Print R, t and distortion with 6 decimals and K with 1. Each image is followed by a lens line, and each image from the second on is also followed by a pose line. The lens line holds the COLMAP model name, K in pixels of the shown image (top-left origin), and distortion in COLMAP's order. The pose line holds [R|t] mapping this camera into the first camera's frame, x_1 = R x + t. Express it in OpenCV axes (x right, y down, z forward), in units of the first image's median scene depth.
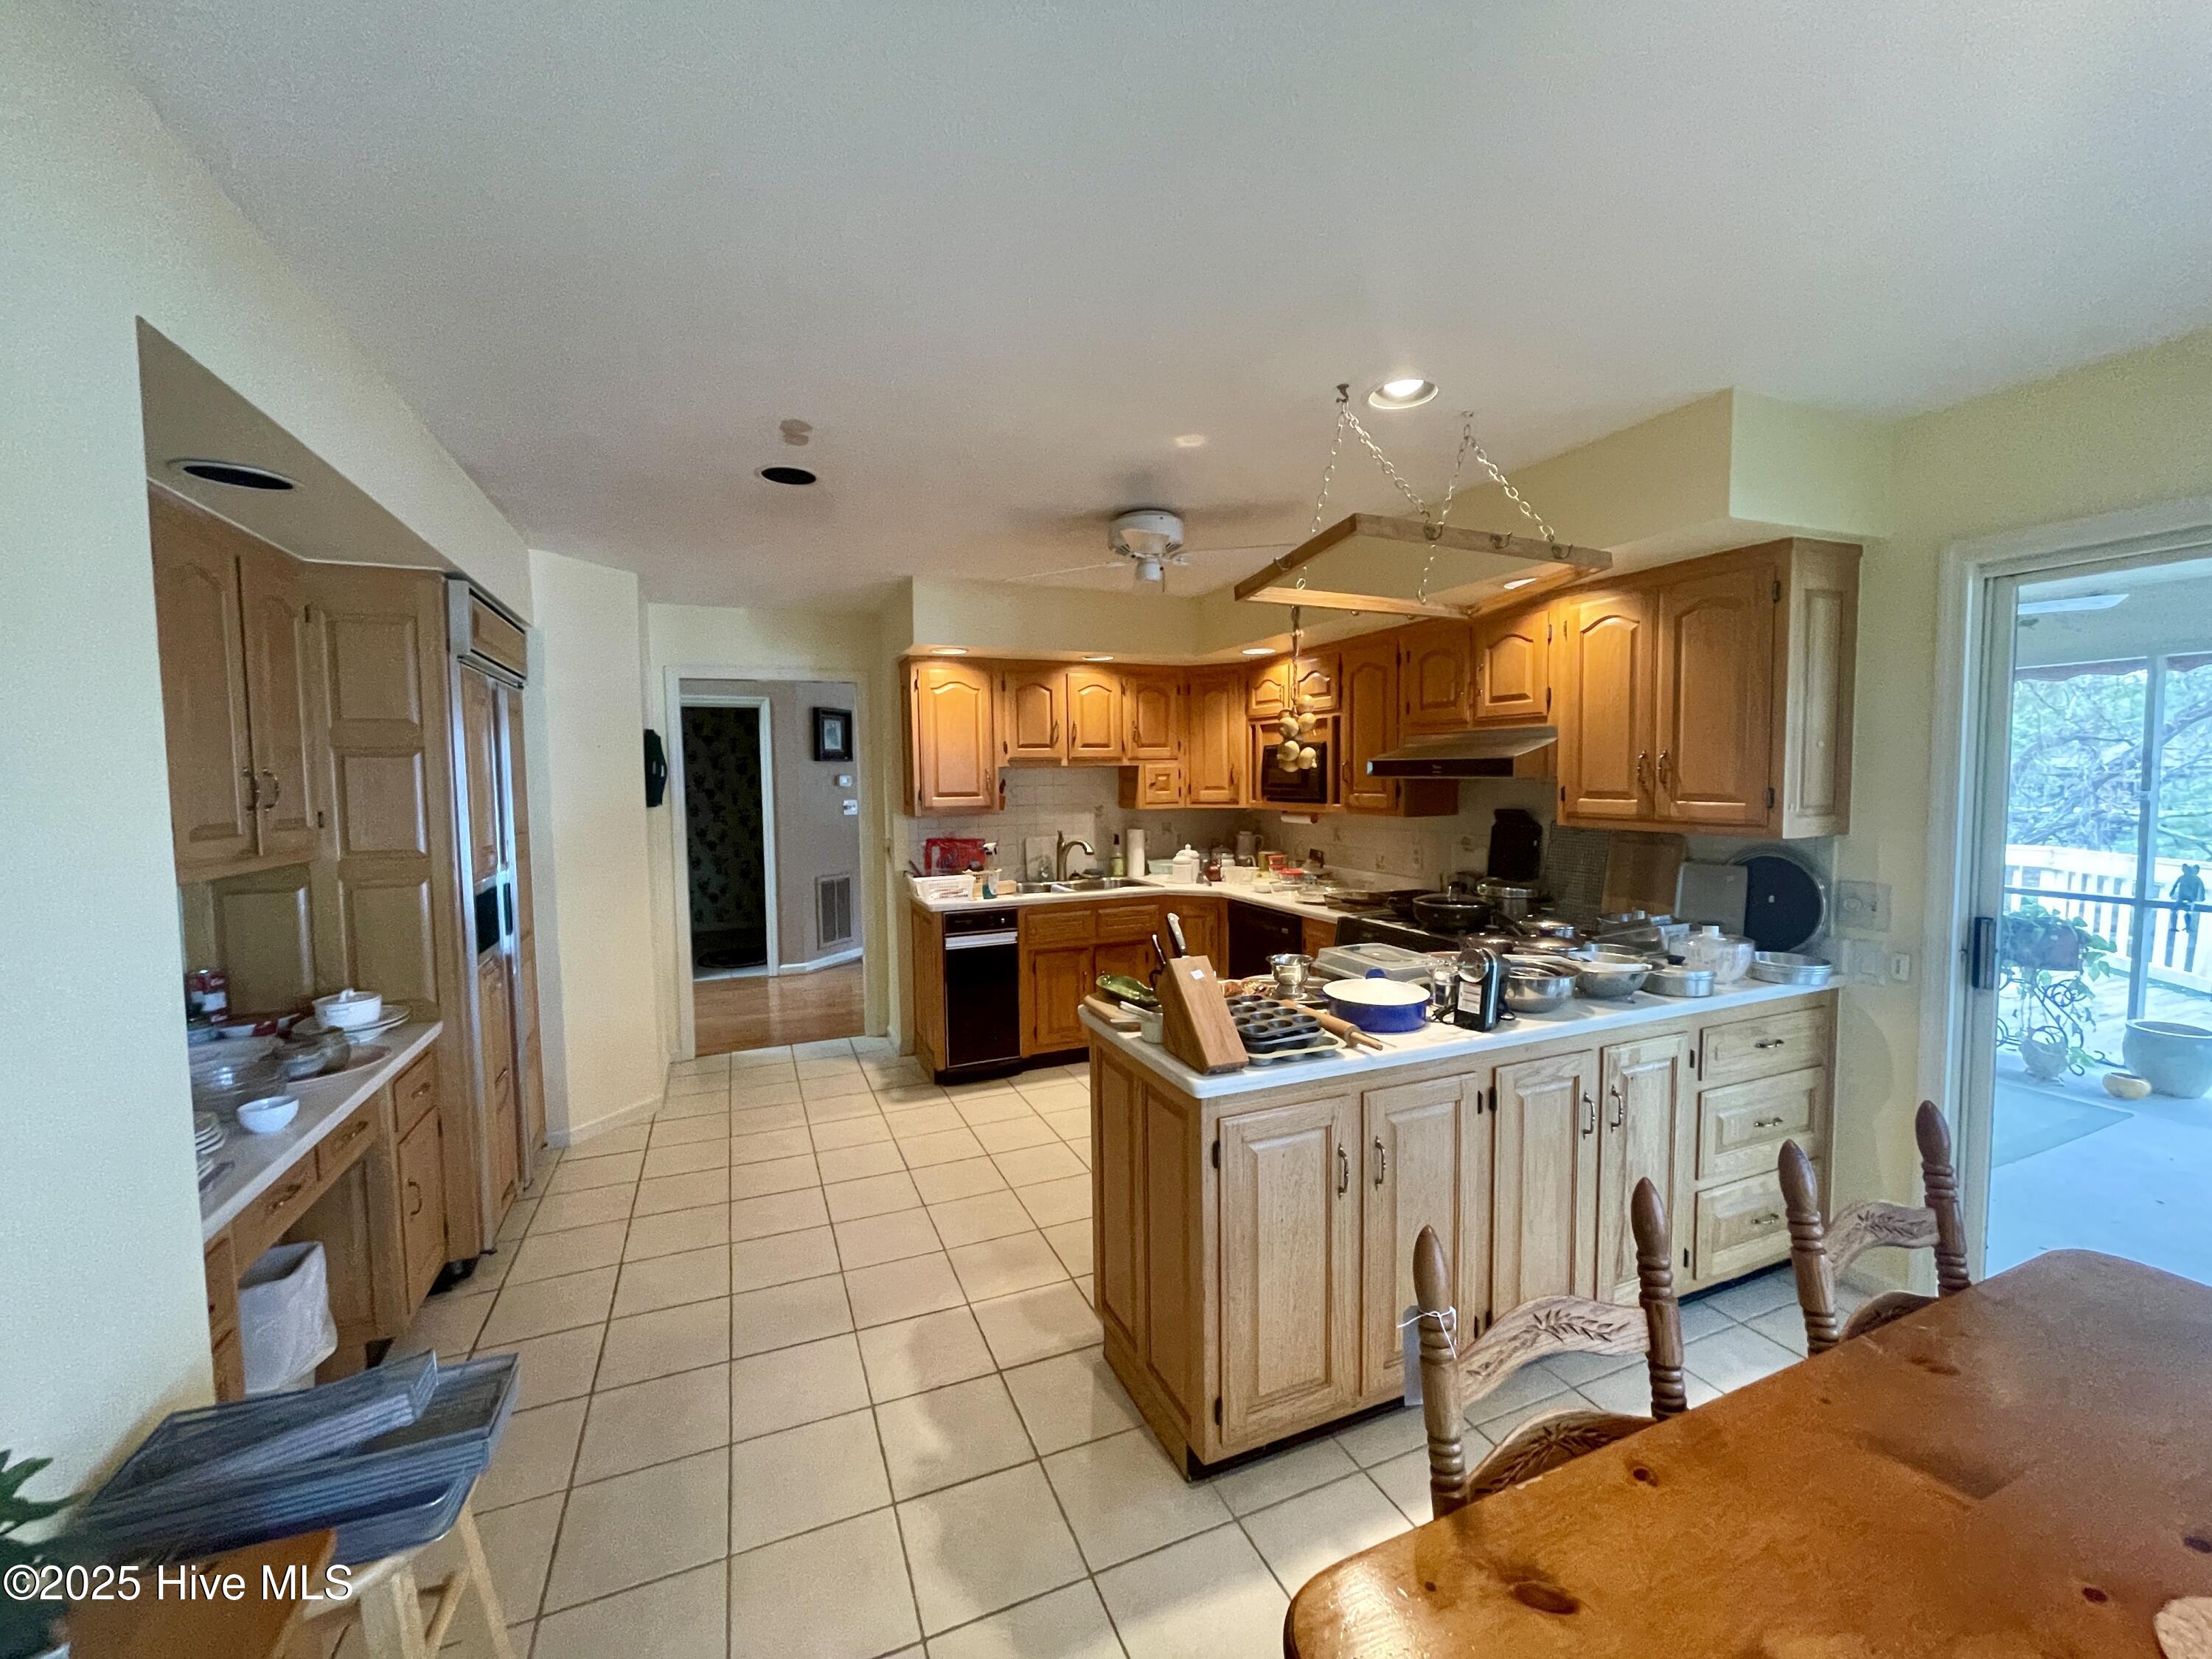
lens RADIAL K [[891.8, 0, 1114.2], [0, 891.8, 830.5], [0, 0, 1]] dist [-0.000779, 0.000239]
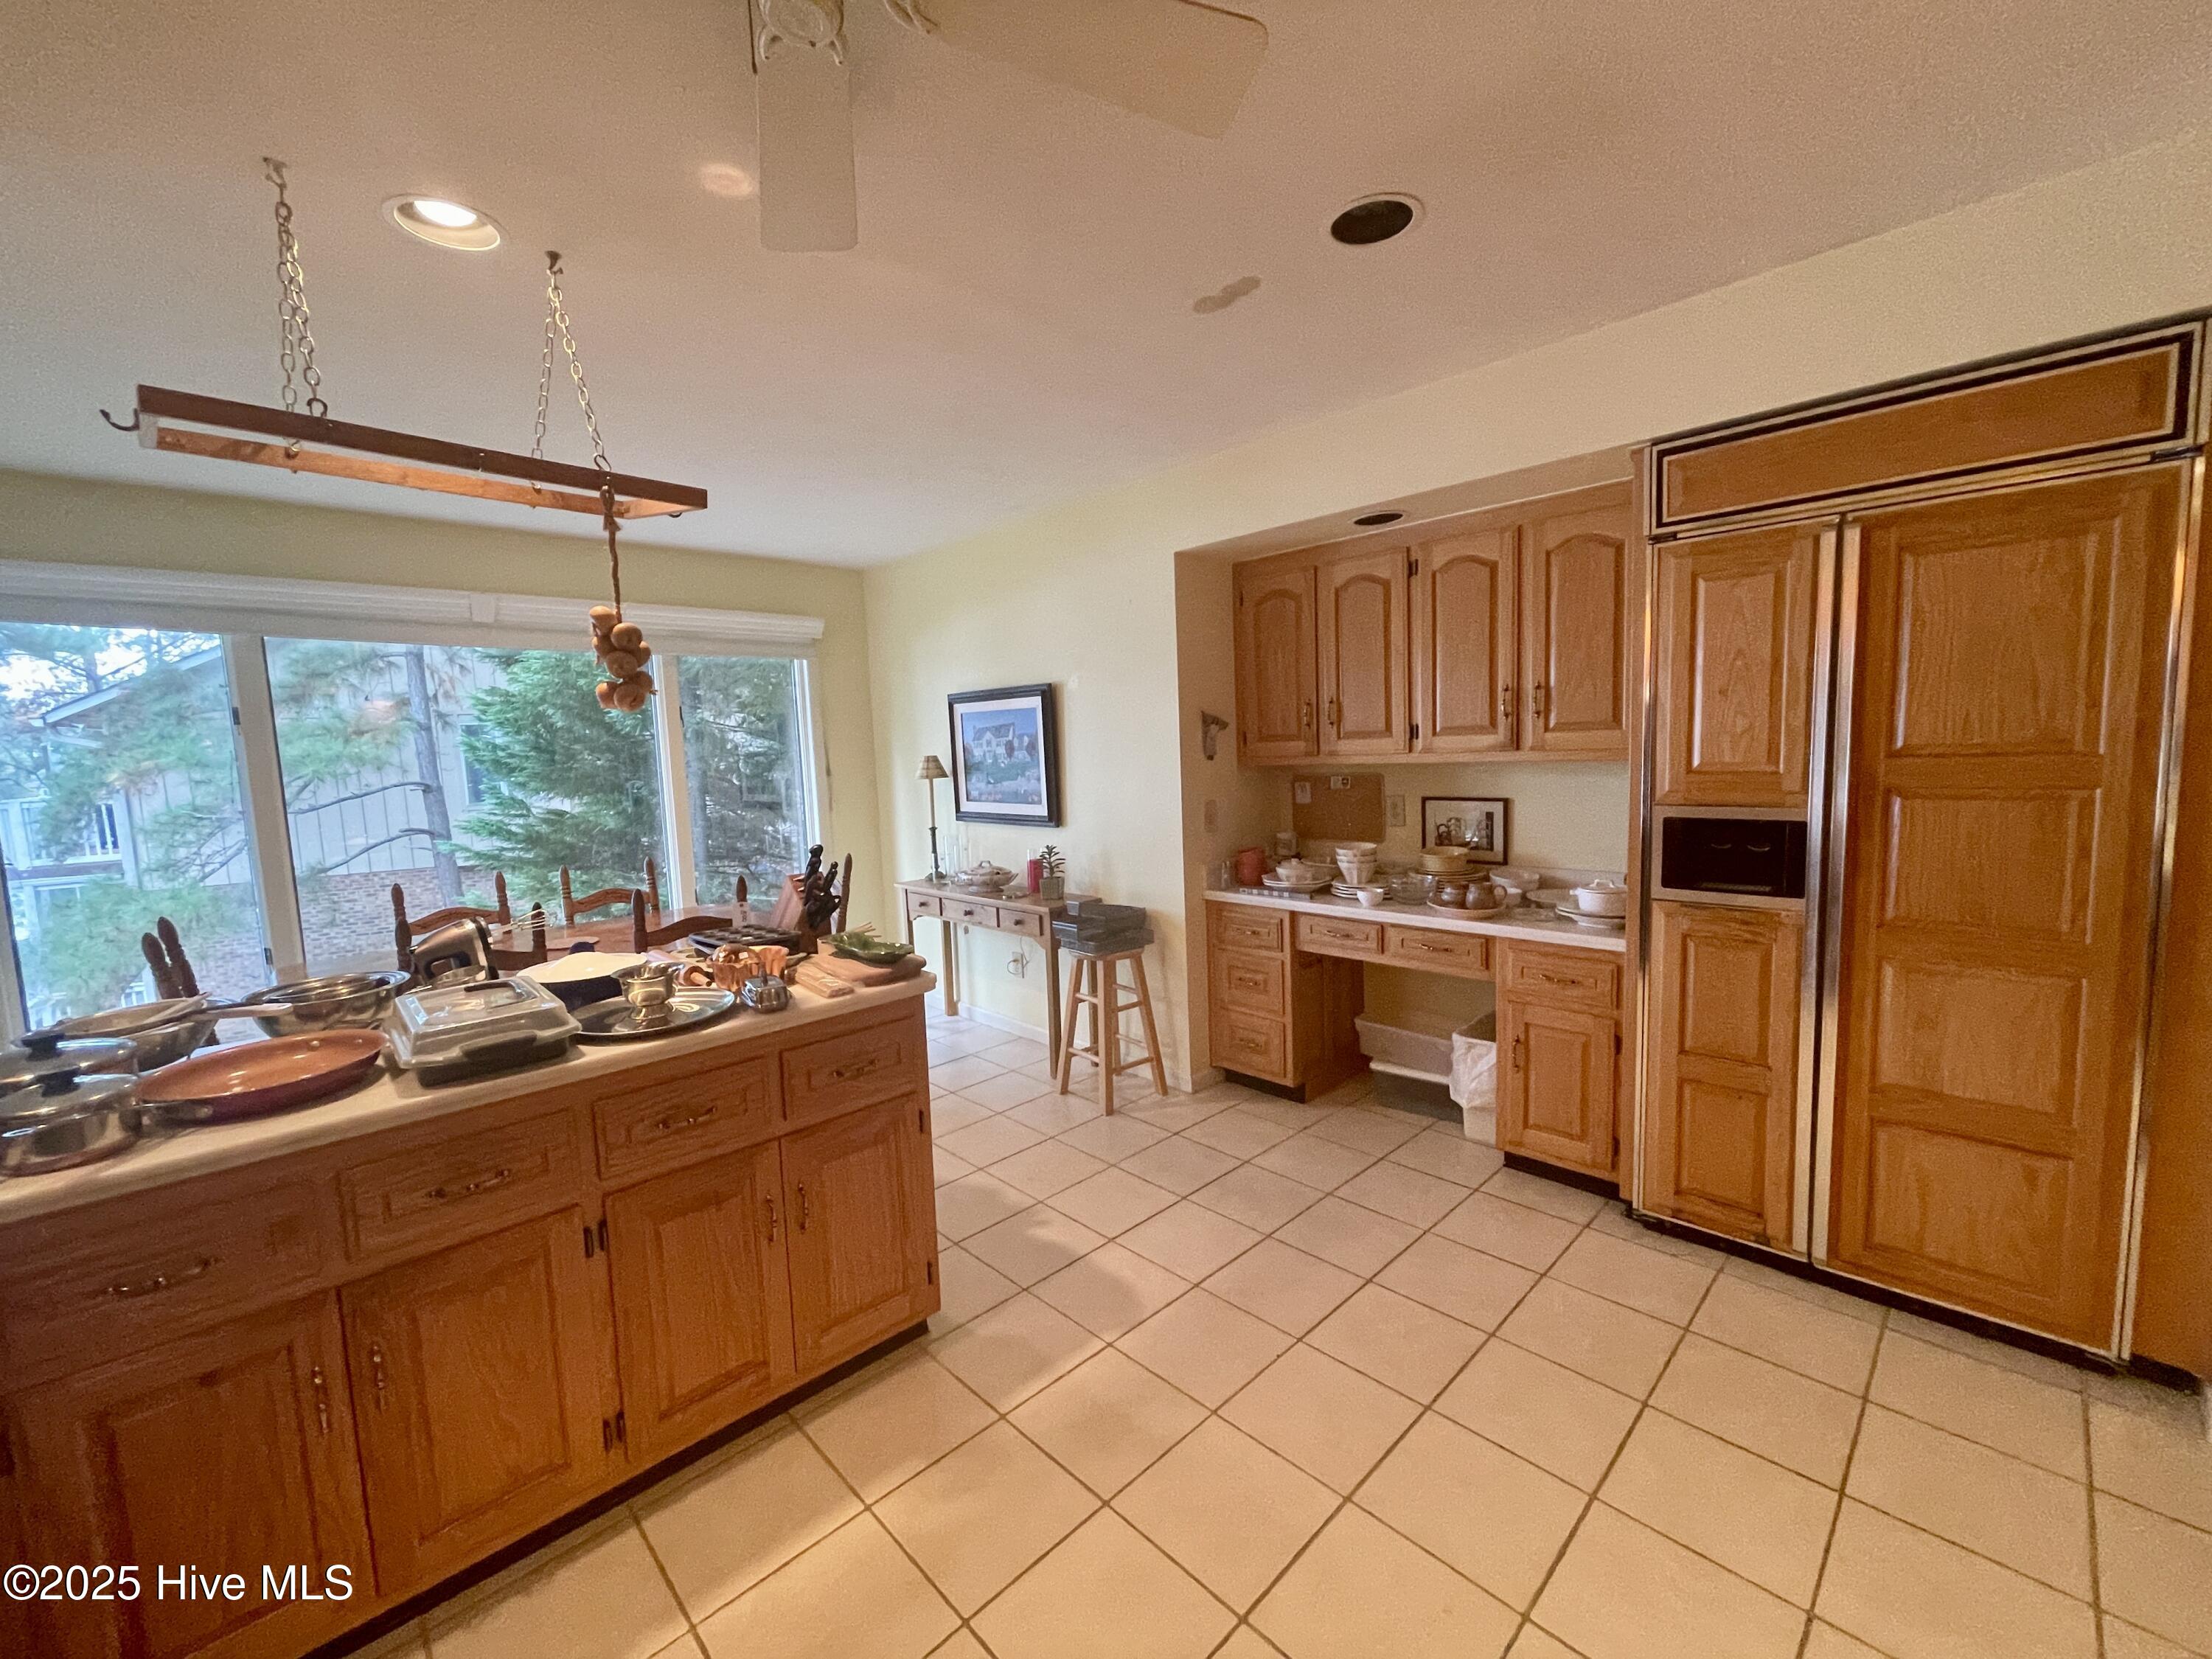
lens RADIAL K [[891.8, 0, 1109.5], [0, 891.8, 831.6], [0, 0, 1]] dist [-0.000779, 0.000239]
pose [[-0.930522, 0.083156, -0.356671, 0.049800], [0.025466, 0.986216, 0.163494, -0.039333], [0.365350, 0.143052, -0.919813, 0.916376]]
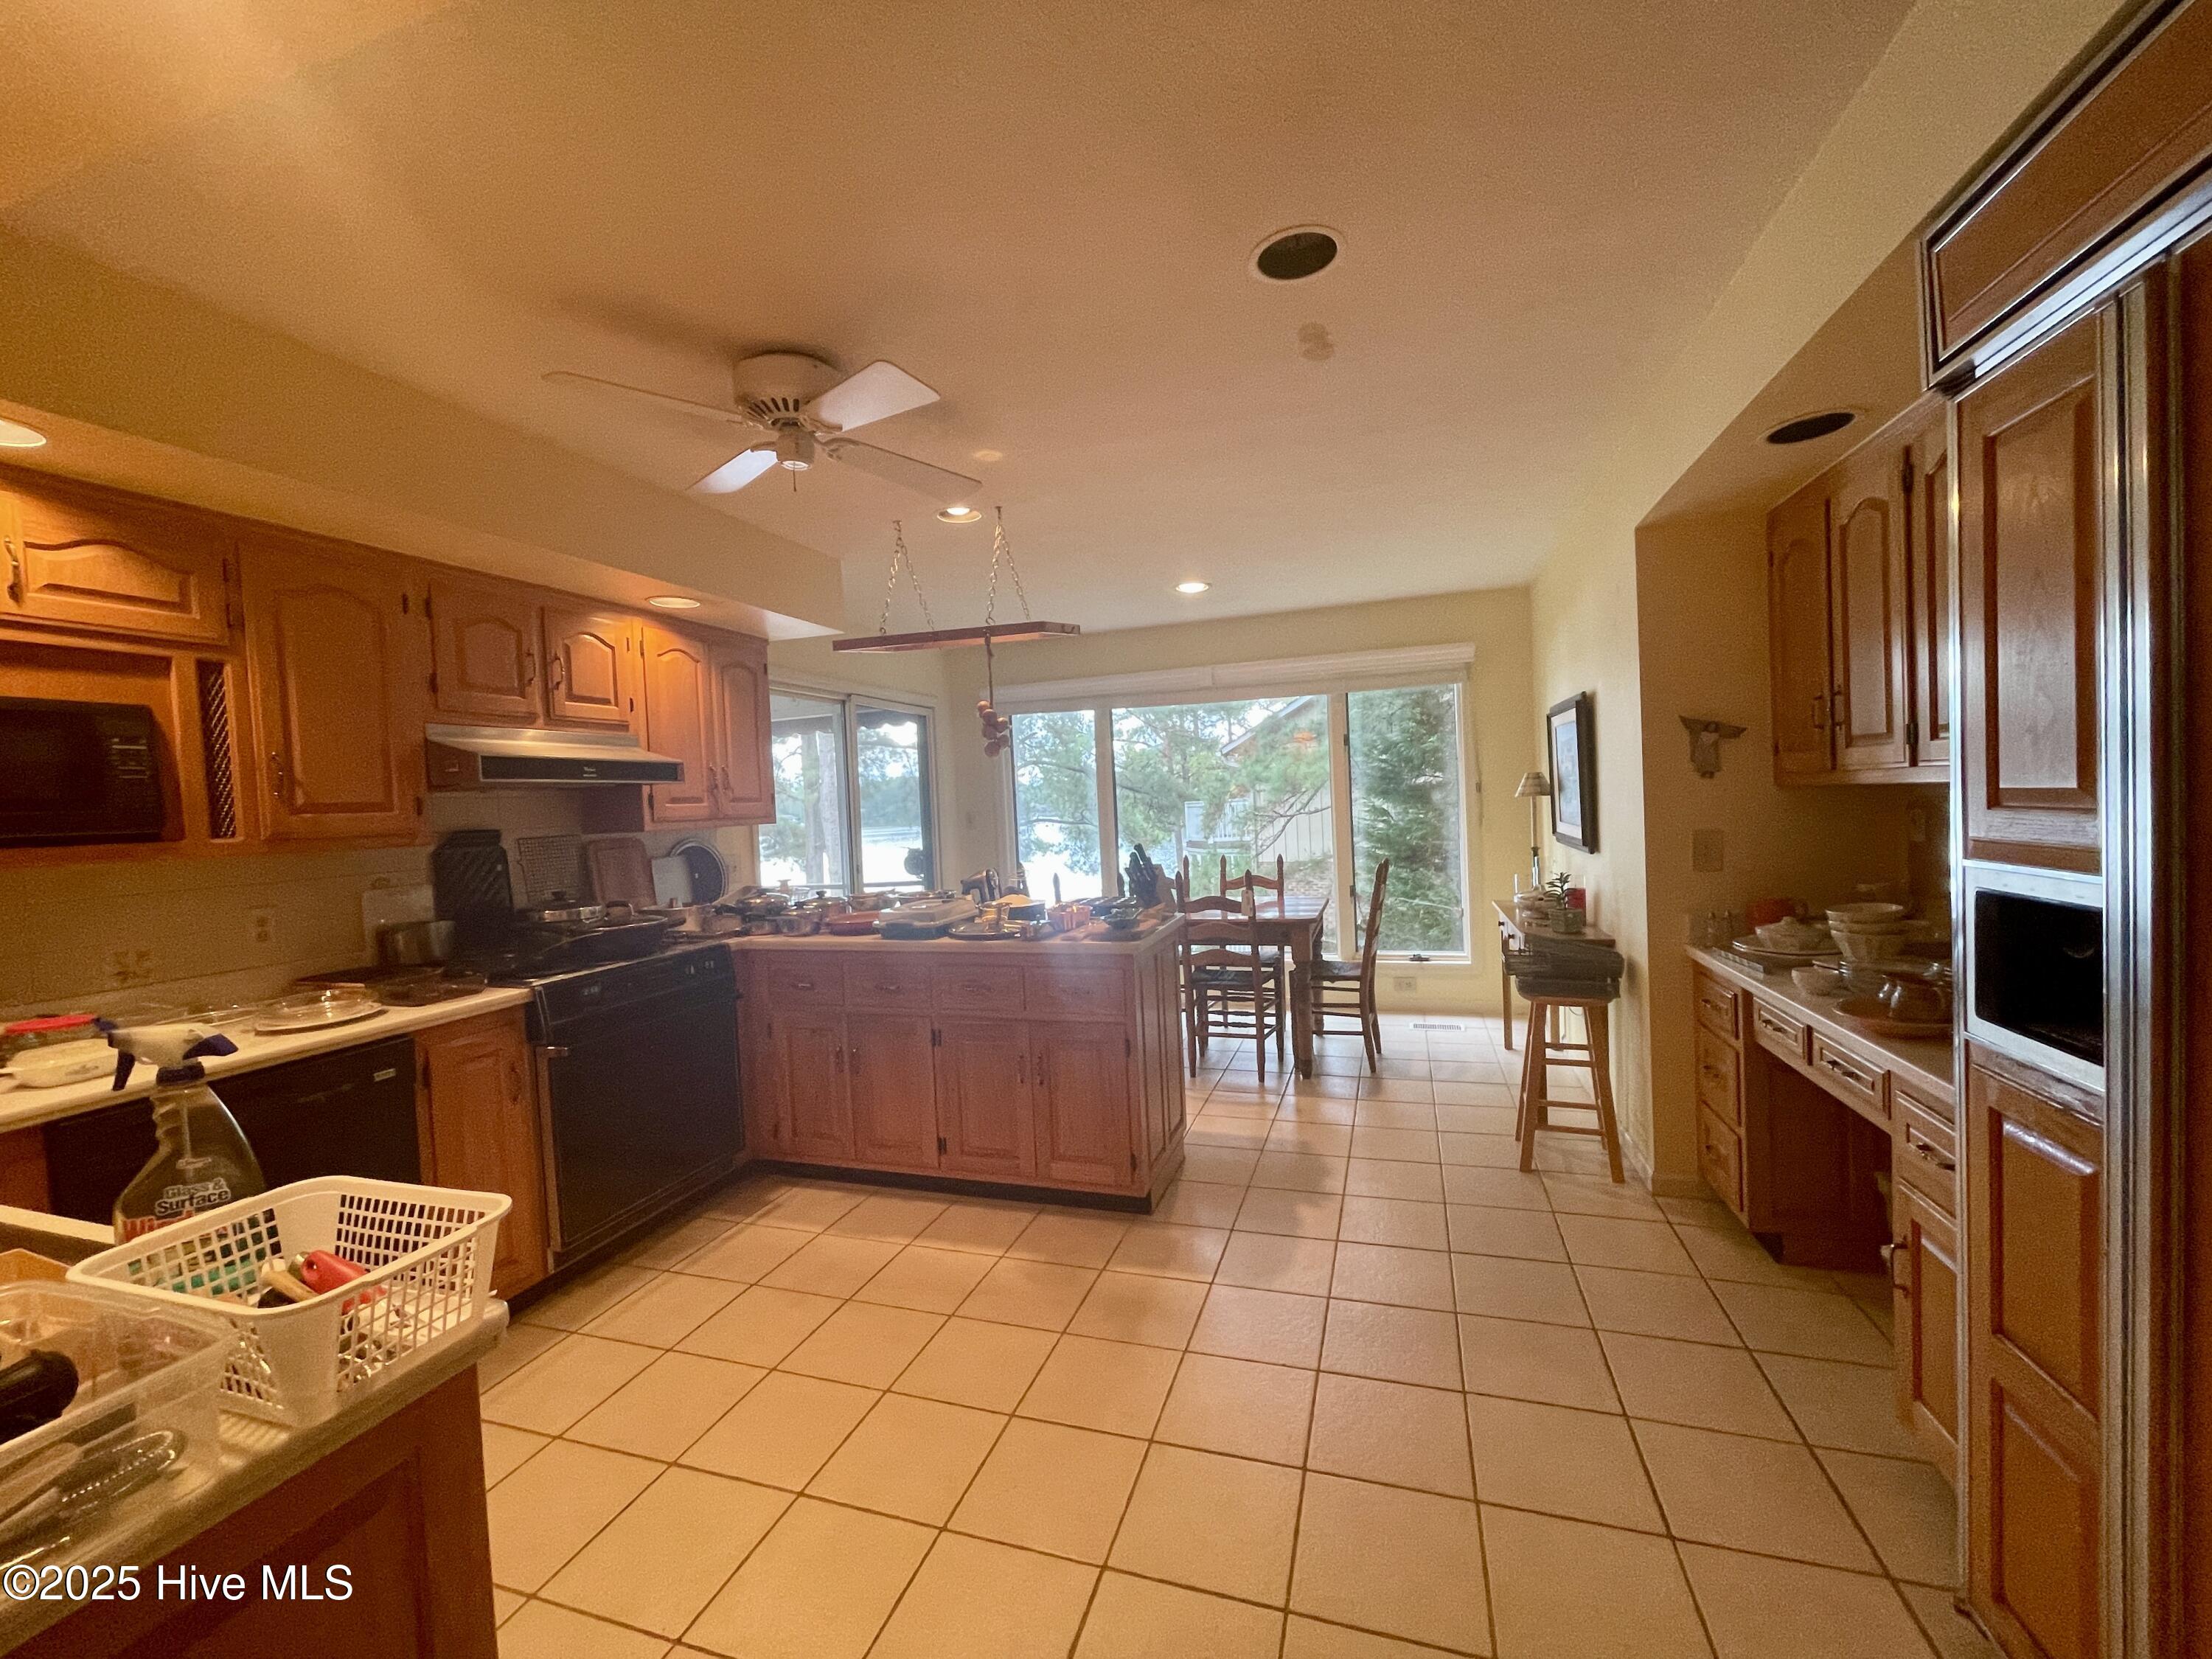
lens RADIAL K [[891.8, 0, 1108.7], [0, 891.8, 826.9], [0, 0, 1]] dist [-0.000779, 0.000239]
pose [[-0.758300, 0.027132, 0.651341, -0.388654], [0.097602, 0.992597, 0.072282, -0.021791], [-0.644559, 0.118383, -0.755334, 0.943151]]
